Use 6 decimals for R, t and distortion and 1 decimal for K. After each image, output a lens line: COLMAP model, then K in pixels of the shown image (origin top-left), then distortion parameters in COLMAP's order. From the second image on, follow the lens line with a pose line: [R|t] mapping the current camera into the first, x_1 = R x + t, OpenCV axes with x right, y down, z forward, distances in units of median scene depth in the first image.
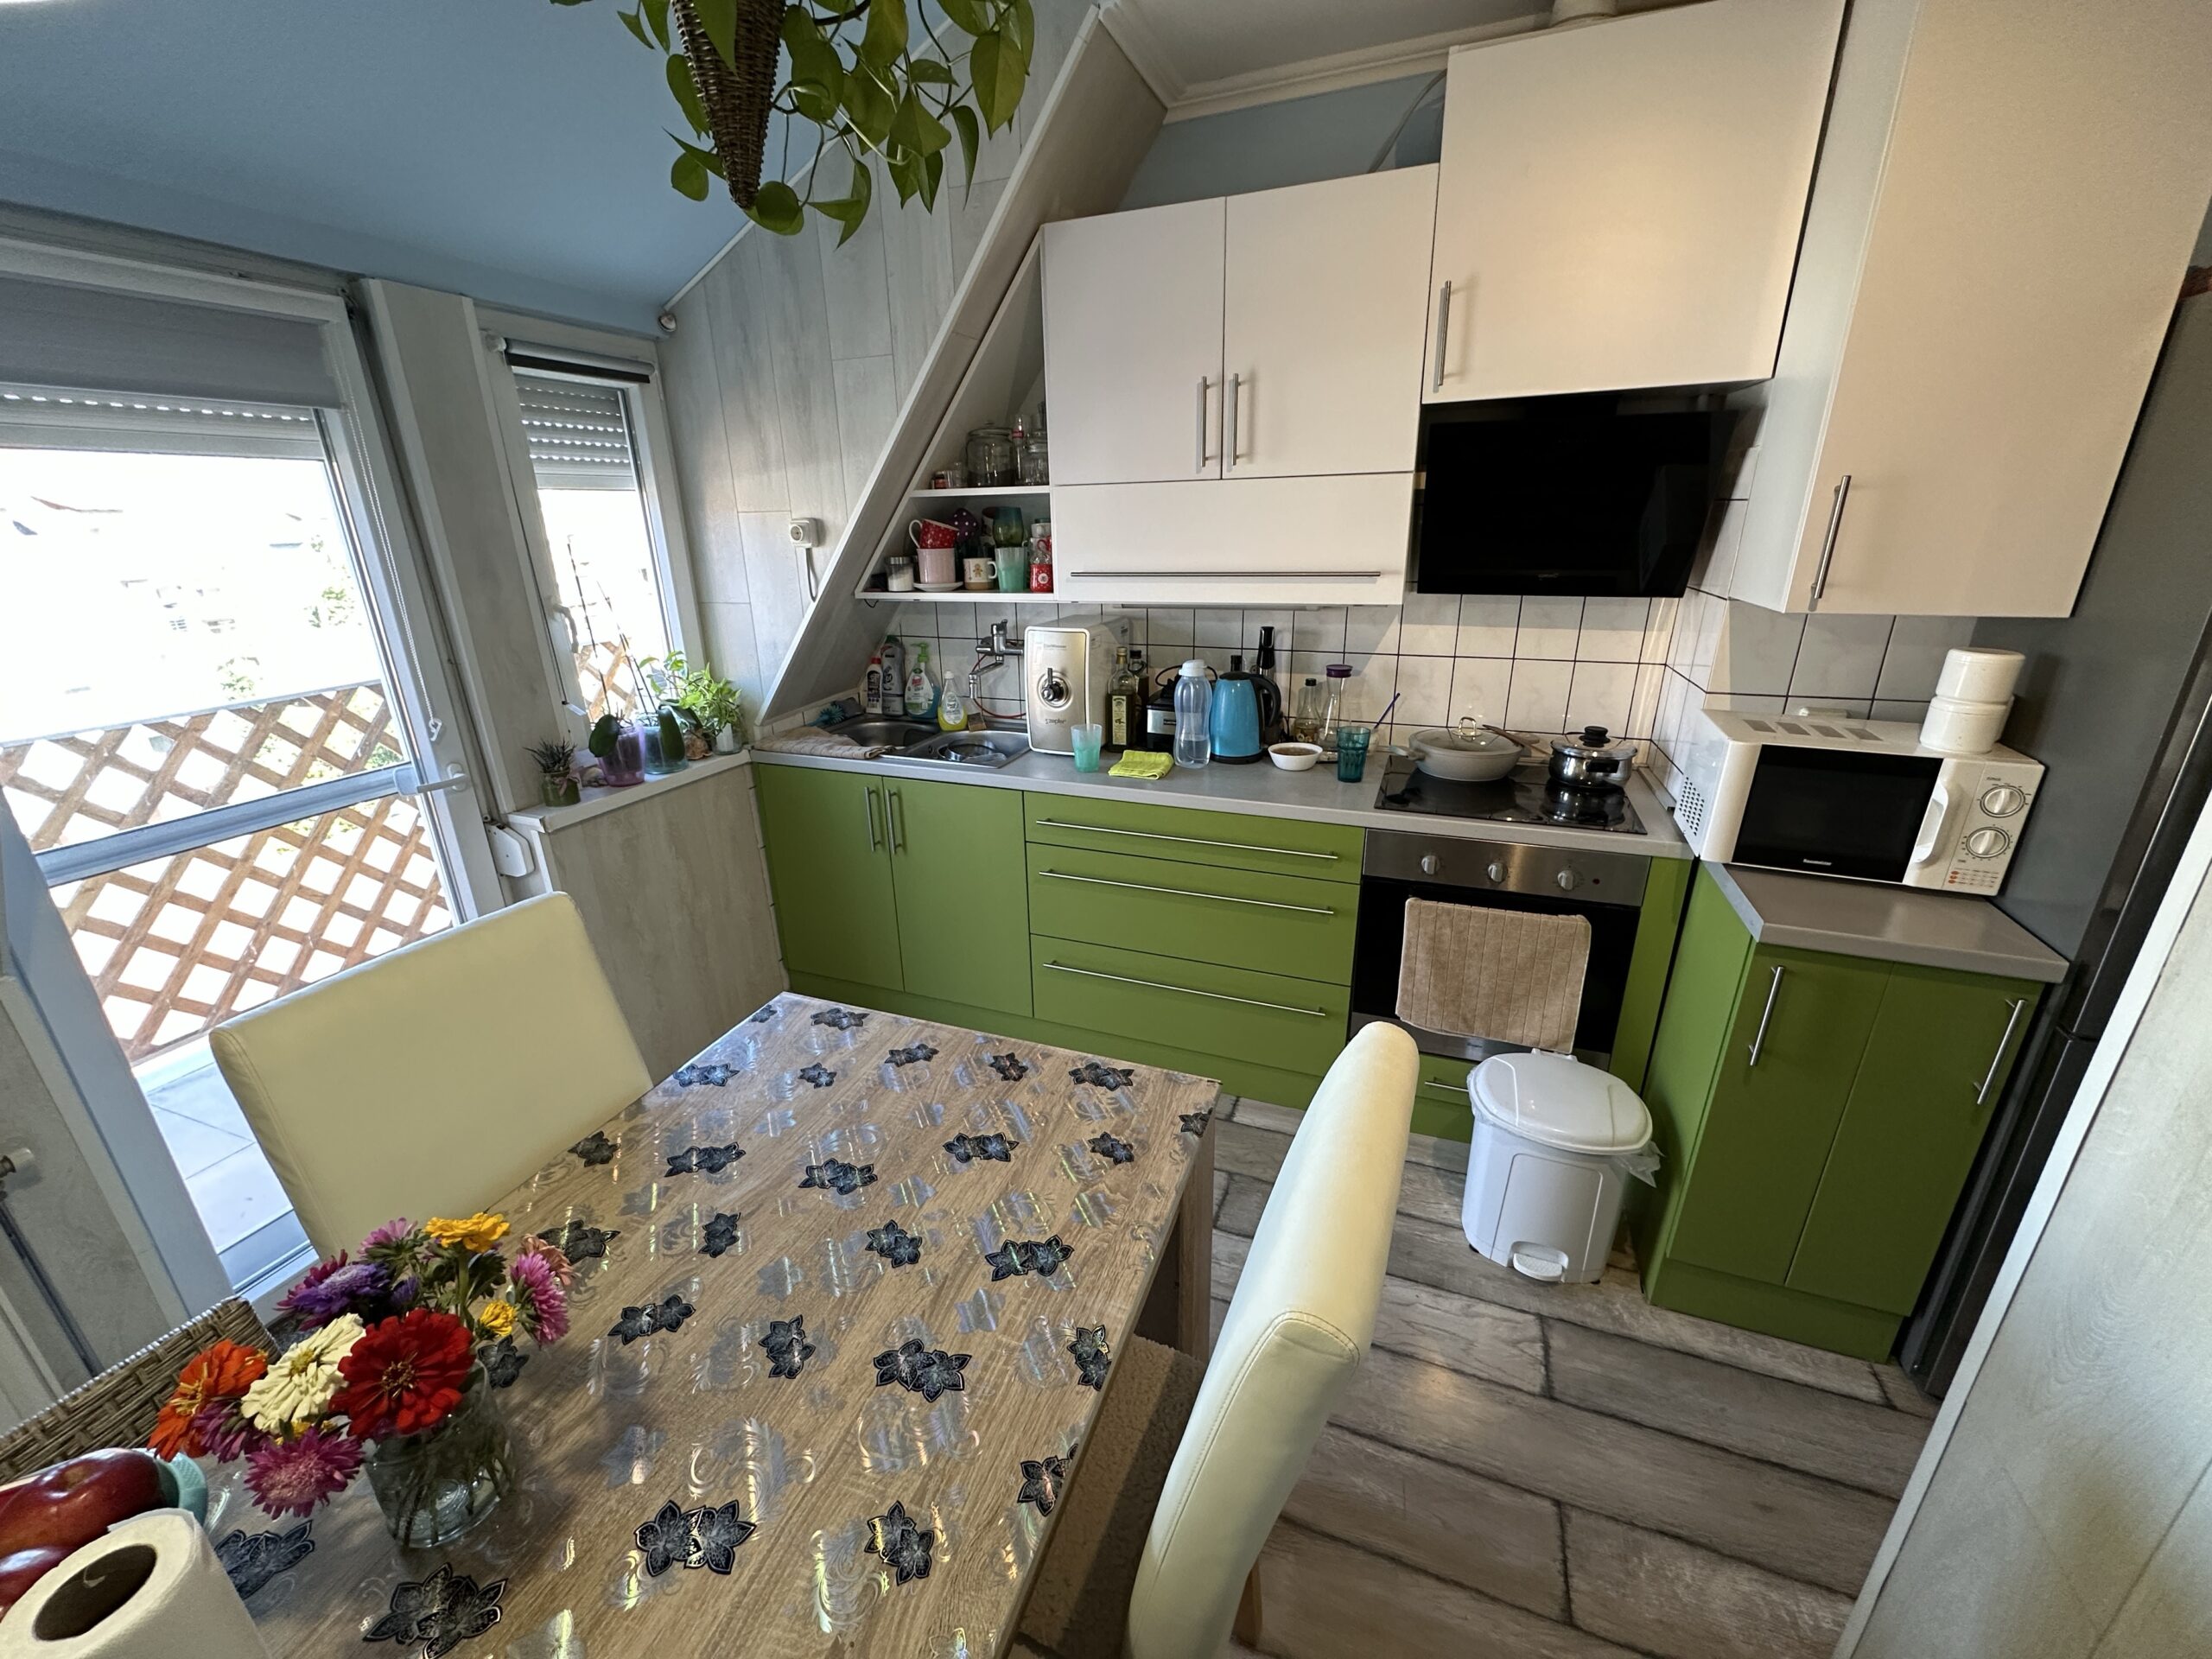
lens RADIAL K [[881.3, 0, 1104.0], [0, 881.3, 829.5], [0, 0, 1]] dist [-0.003714, 0.000560]
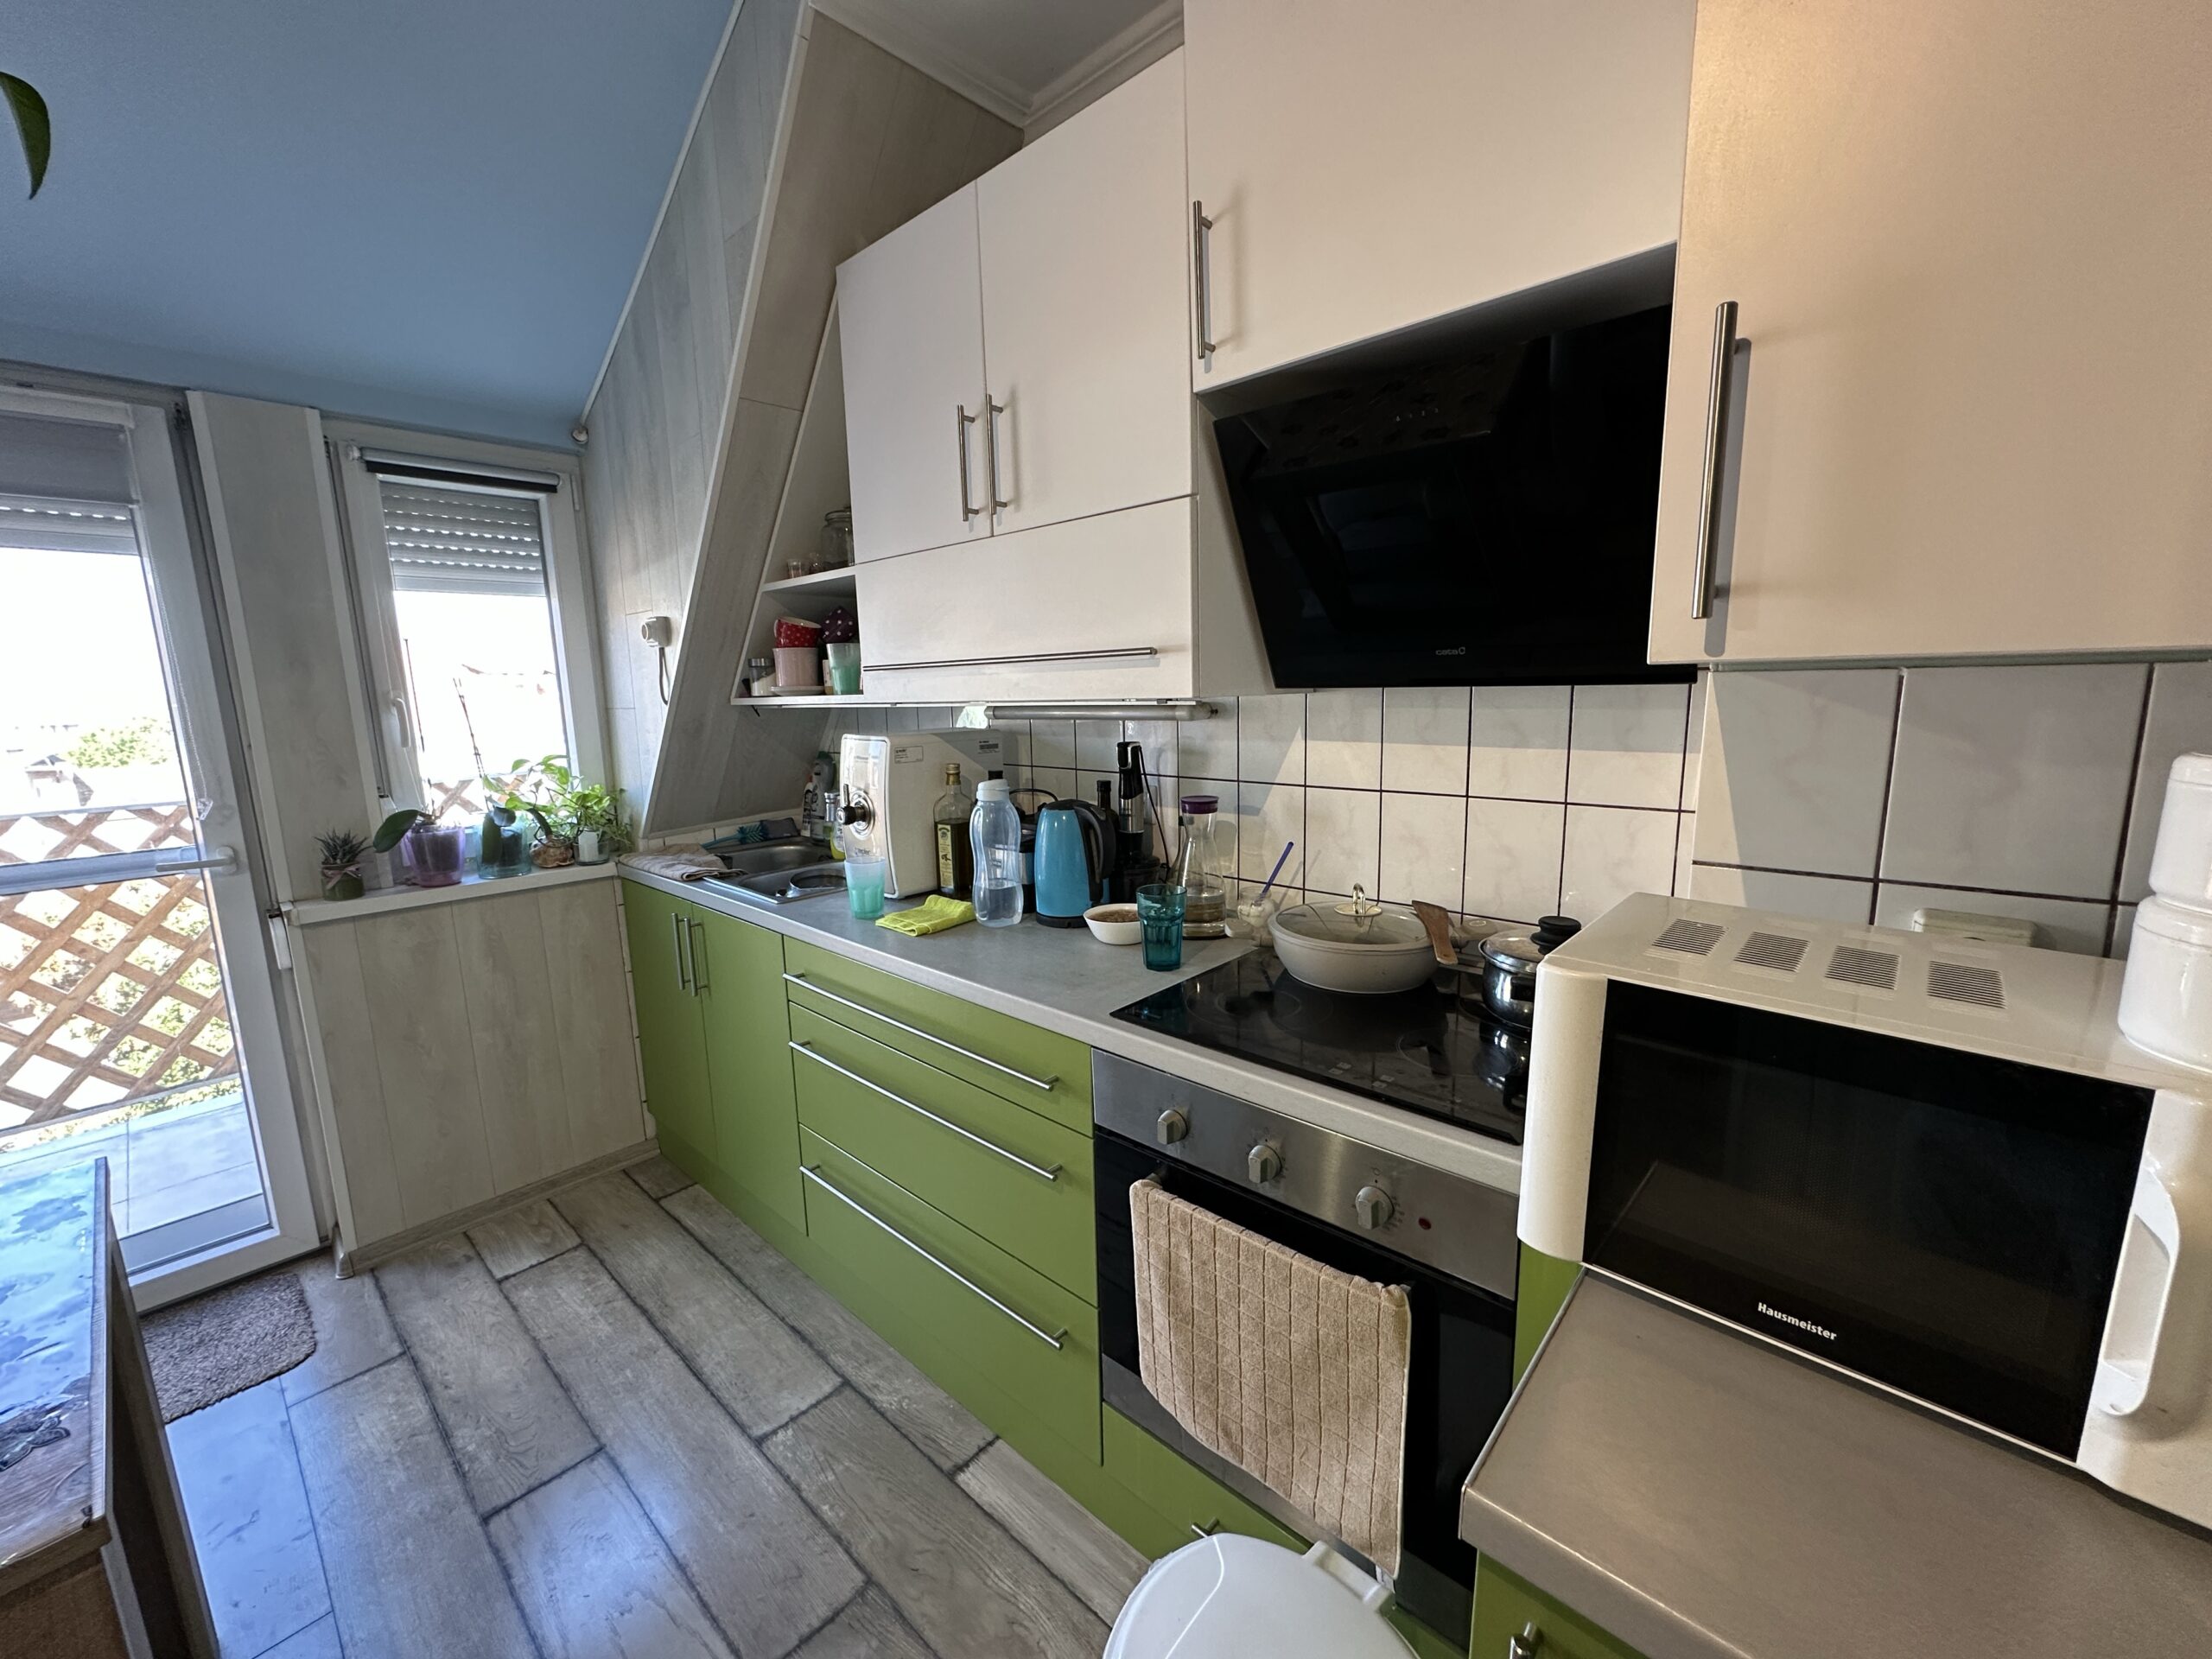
lens RADIAL K [[883.9, 0, 1106.0], [0, 883.9, 829.5], [0, 0, 1]] dist [0.000389, 0.000000]
pose [[0.930849, 0.055879, -0.361105, 0.467850], [-0.116259, 0.982175, -0.147705, -0.054210], [0.346415, 0.179473, 0.920753, 0.367017]]
